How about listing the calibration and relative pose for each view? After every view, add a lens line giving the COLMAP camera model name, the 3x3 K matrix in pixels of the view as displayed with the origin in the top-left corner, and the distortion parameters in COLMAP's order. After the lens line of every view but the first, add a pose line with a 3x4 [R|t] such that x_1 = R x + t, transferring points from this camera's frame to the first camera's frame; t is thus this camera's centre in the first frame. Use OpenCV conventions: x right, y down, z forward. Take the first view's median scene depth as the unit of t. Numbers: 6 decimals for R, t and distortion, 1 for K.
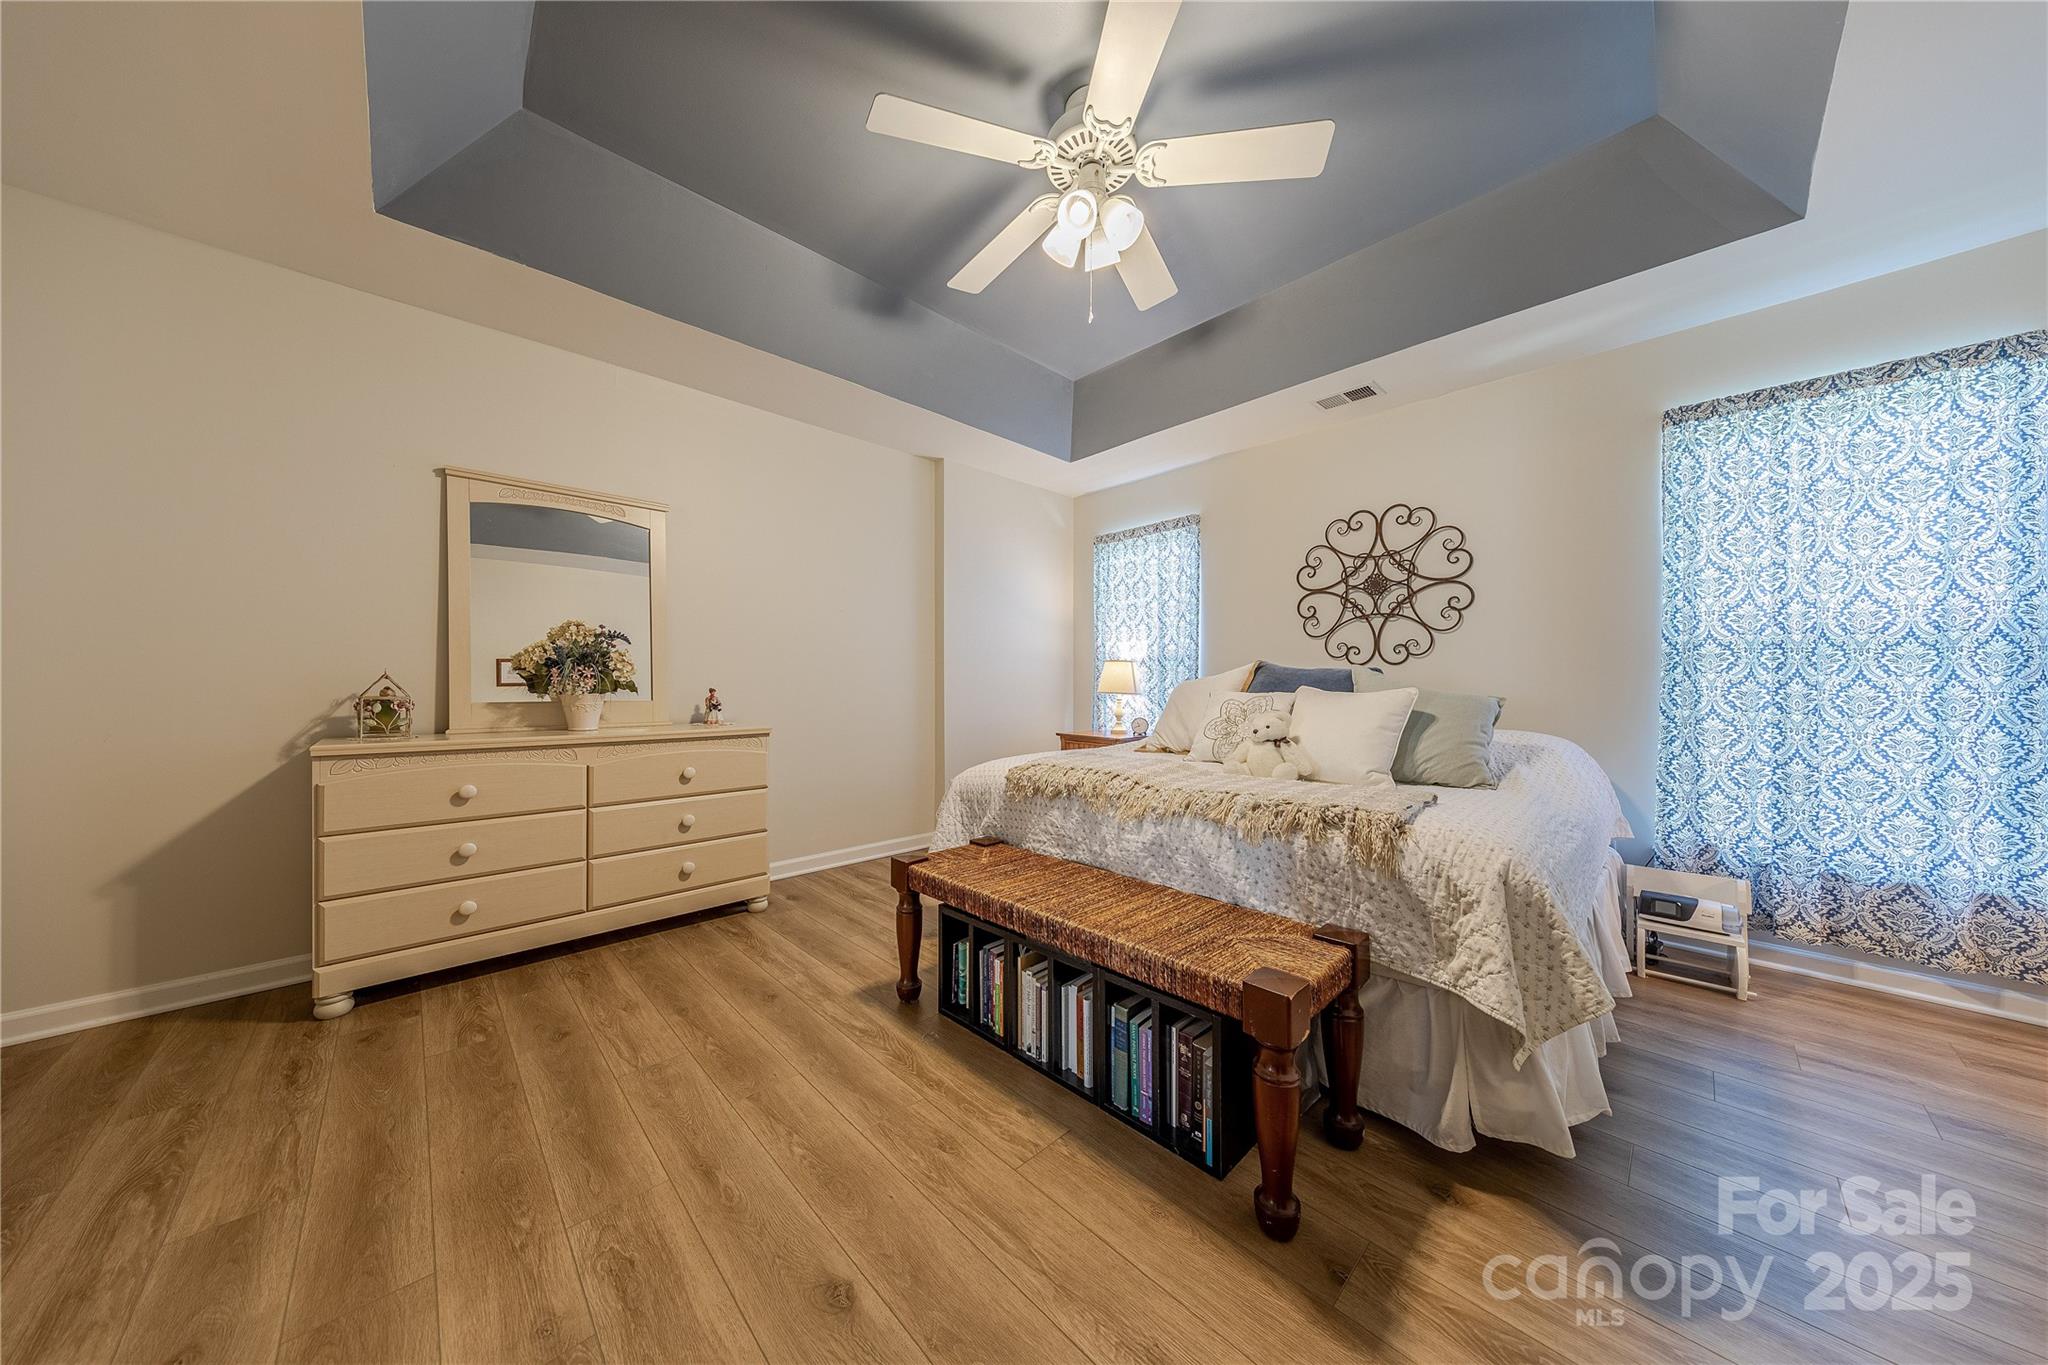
lens RADIAL K [[644.0, 0, 1013.2], [0, 644.0, 686.3], [0, 0, 1]] dist [0.006740, -0.000450]
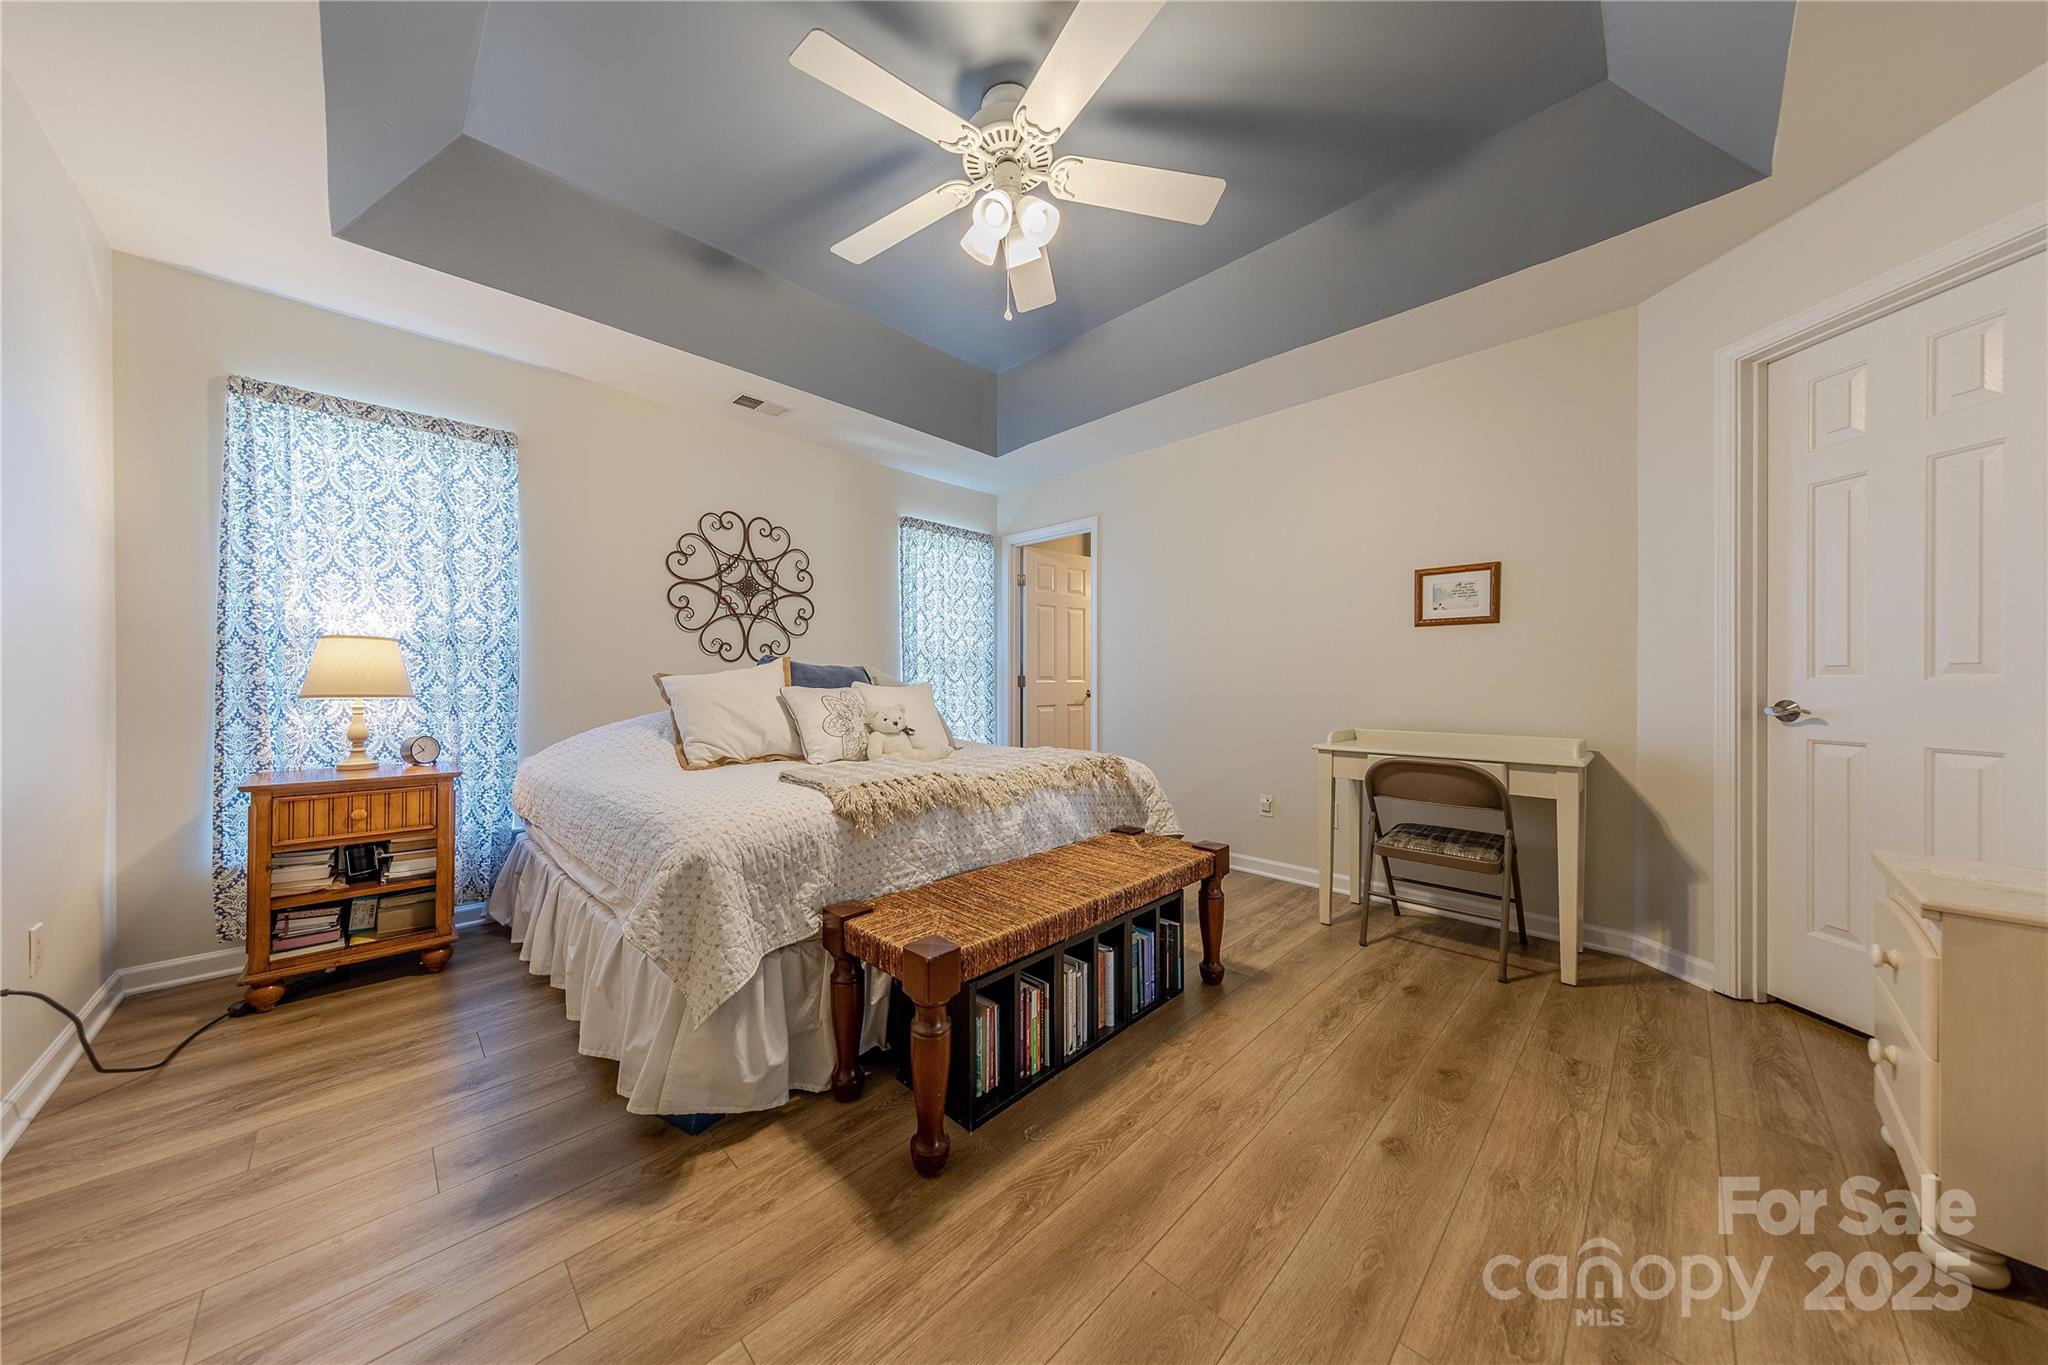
lens RADIAL K [[644.0, 0, 1012.3], [0, 644.0, 679.9], [0, 0, 1]] dist [0.006740, -0.000450]
pose [[-0.014076, 0.000634, 0.999901, -0.519877], [0.003098, 0.999995, -0.000591, -0.001547], [-0.999896, 0.003089, -0.014078, 0.593235]]
